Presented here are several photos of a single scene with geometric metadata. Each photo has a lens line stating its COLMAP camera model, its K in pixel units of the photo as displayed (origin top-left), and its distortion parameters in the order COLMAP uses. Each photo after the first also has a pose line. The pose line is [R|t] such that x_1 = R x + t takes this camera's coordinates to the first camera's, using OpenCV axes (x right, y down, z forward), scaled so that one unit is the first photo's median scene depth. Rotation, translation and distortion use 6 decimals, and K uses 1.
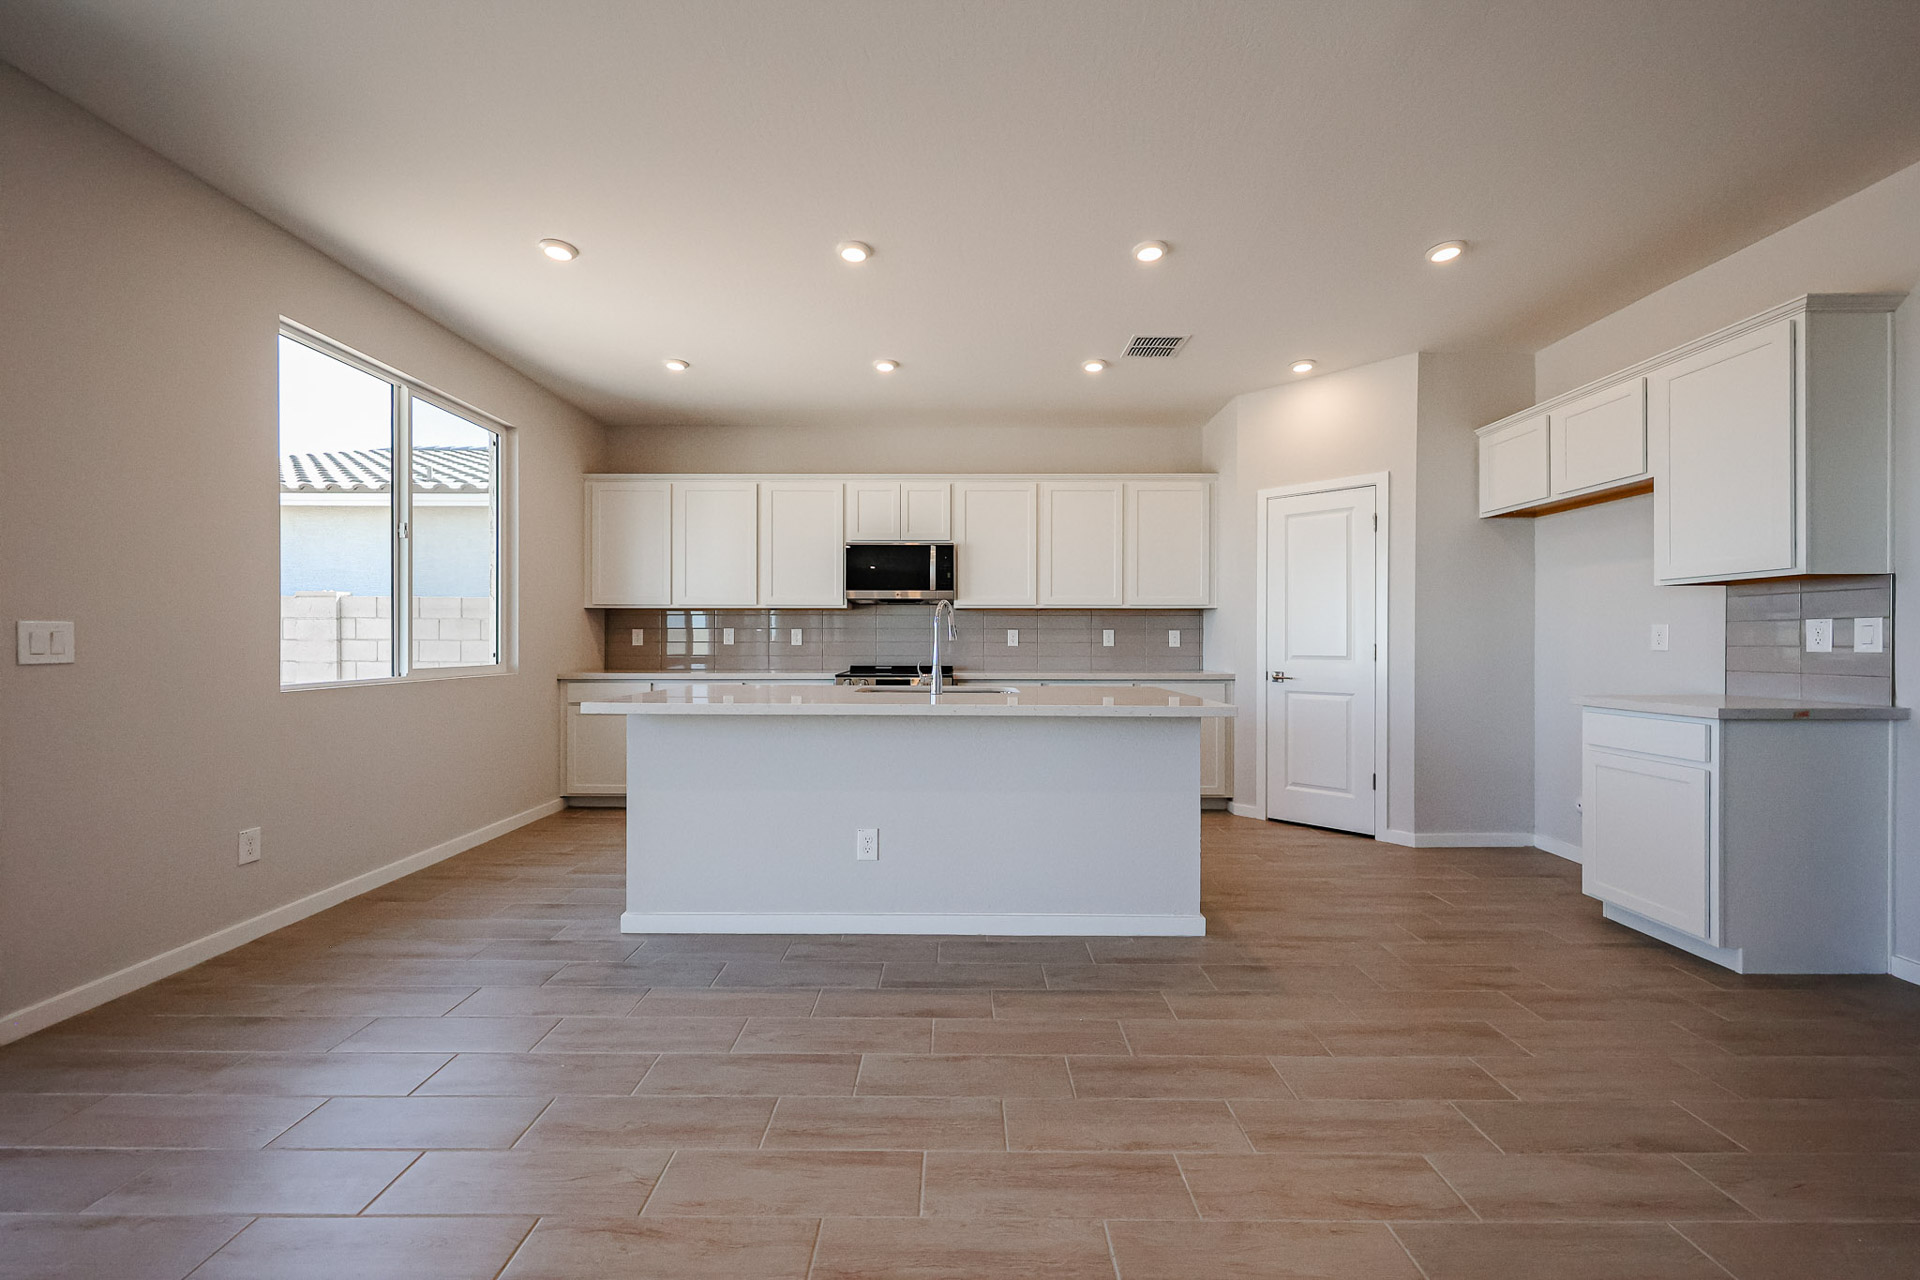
lens RADIAL K [[731.7, 0, 957.2], [0, 731.7, 638.9], [0, 0, 1]] dist [0.000322, 0.000029]
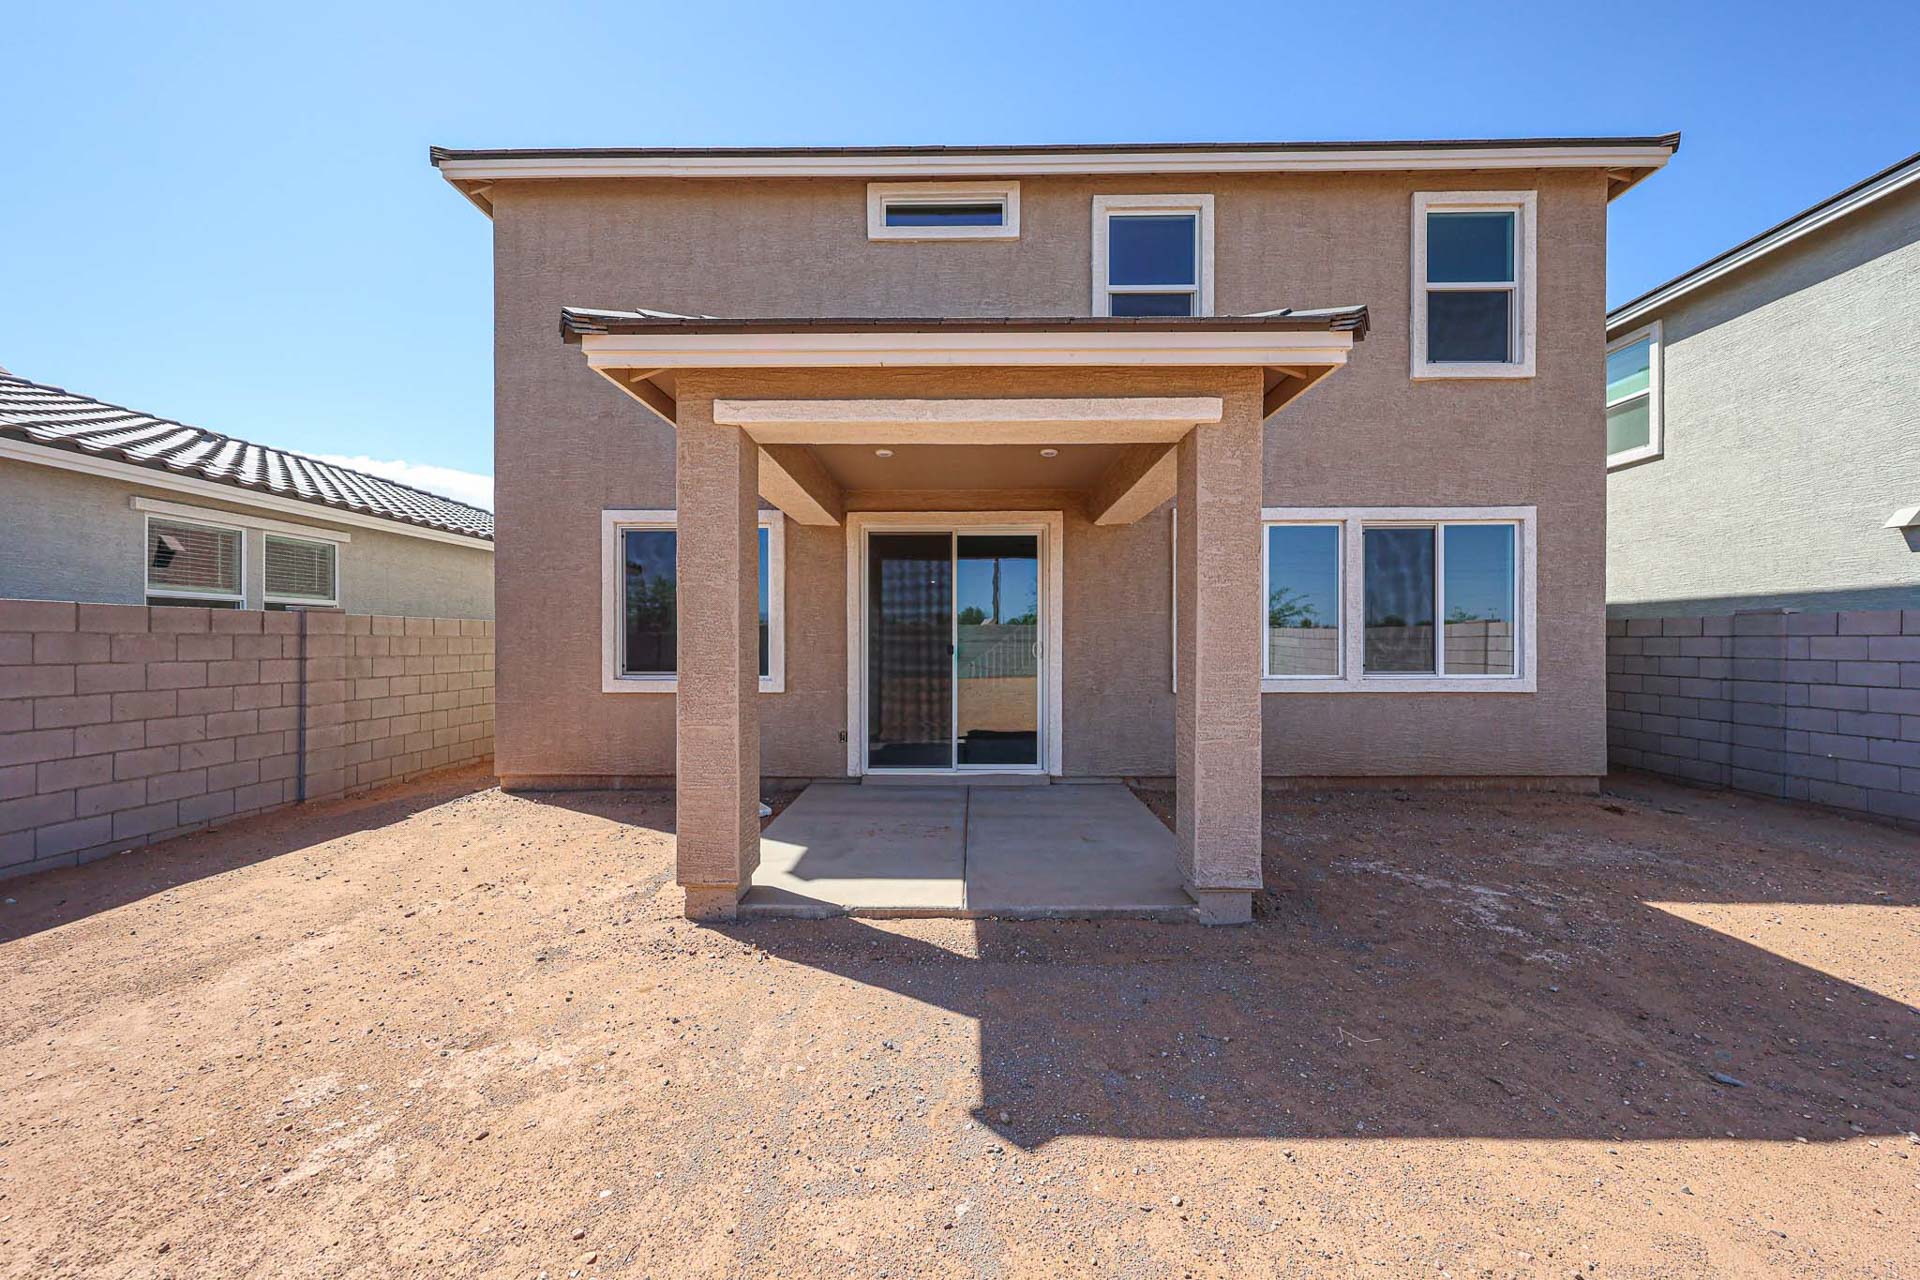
lens RADIAL K [[731.7, 0, 958.6], [0, 731.7, 641.3], [0, 0, 1]] dist [0.000322, 0.000029]
pose [[0.010234, -0.000151, 0.999948, -1.764351], [0.000204, 1.000000, 0.000149, -0.025256], [-0.999948, 0.000202, 0.010234, 0.173424]]
